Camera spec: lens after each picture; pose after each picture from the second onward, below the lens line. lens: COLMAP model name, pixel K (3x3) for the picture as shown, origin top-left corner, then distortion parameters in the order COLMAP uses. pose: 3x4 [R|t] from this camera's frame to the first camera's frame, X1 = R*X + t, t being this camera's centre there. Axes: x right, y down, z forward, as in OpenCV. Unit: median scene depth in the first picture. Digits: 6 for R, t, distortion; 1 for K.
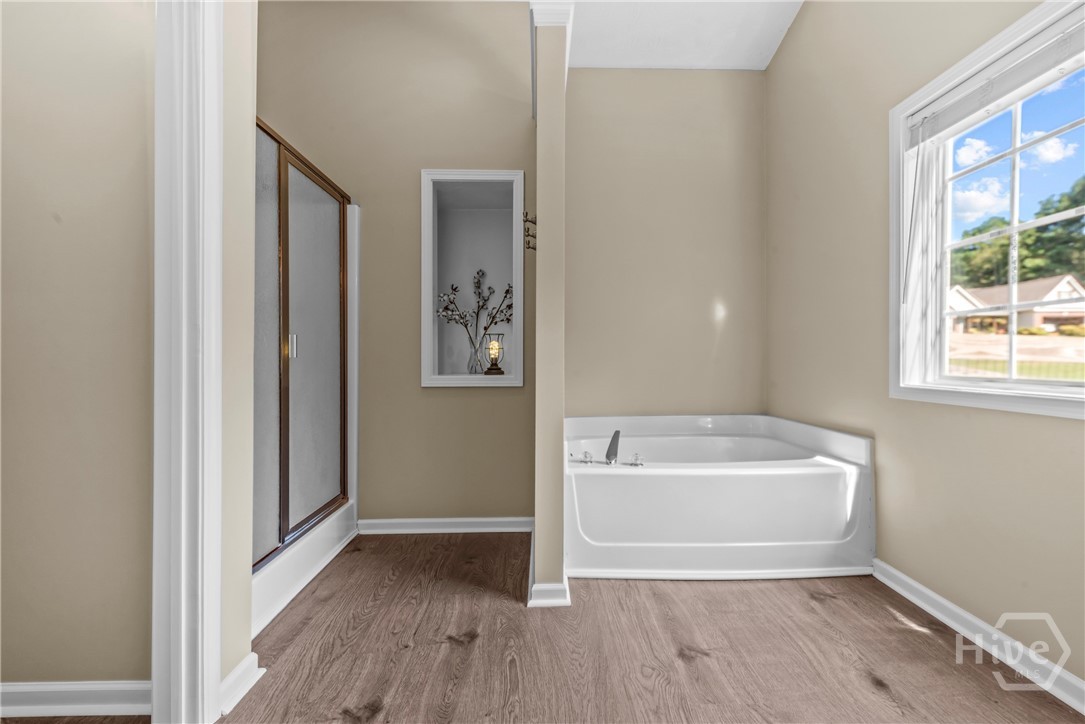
lens RADIAL K [[439.0, 0, 541.0], [0, 439.0, 359.6], [0, 0, 1]] dist [0.013732, -0.000736]
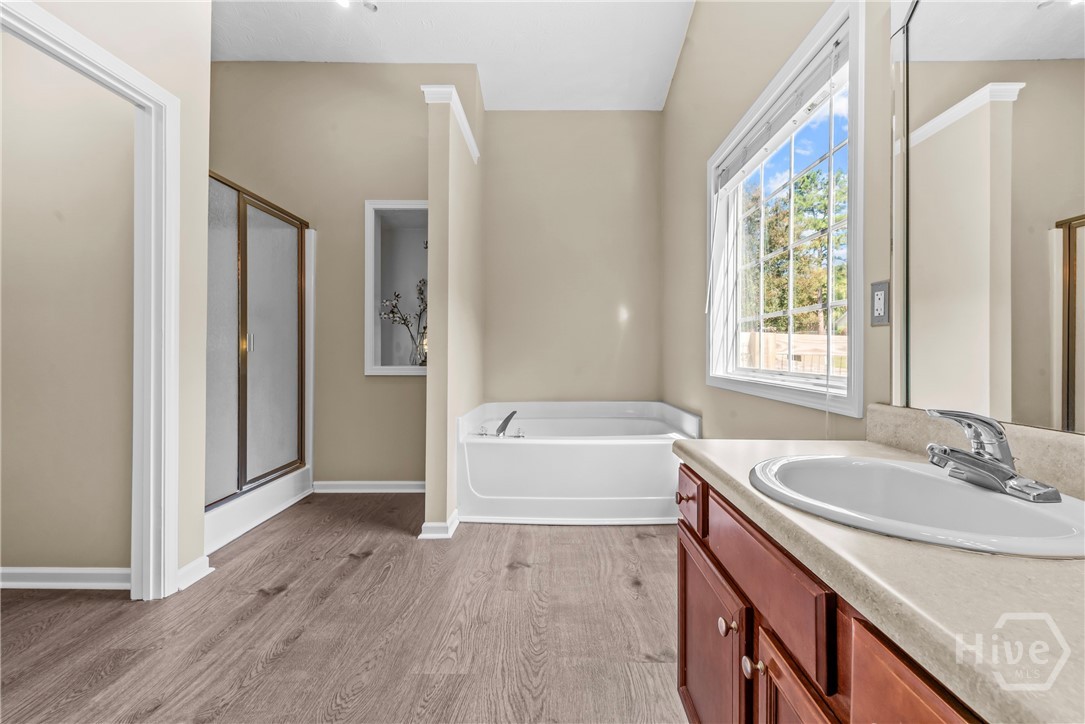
lens RADIAL K [[439.0, 0, 548.1], [0, 439.0, 356.1], [0, 0, 1]] dist [0.013732, -0.000736]
pose [[0.999471, 0.006850, -0.031804, 0.375093], [-0.006865, 0.999976, -0.000355, 0.006290], [0.031801, 0.000573, 0.999494, -0.297751]]
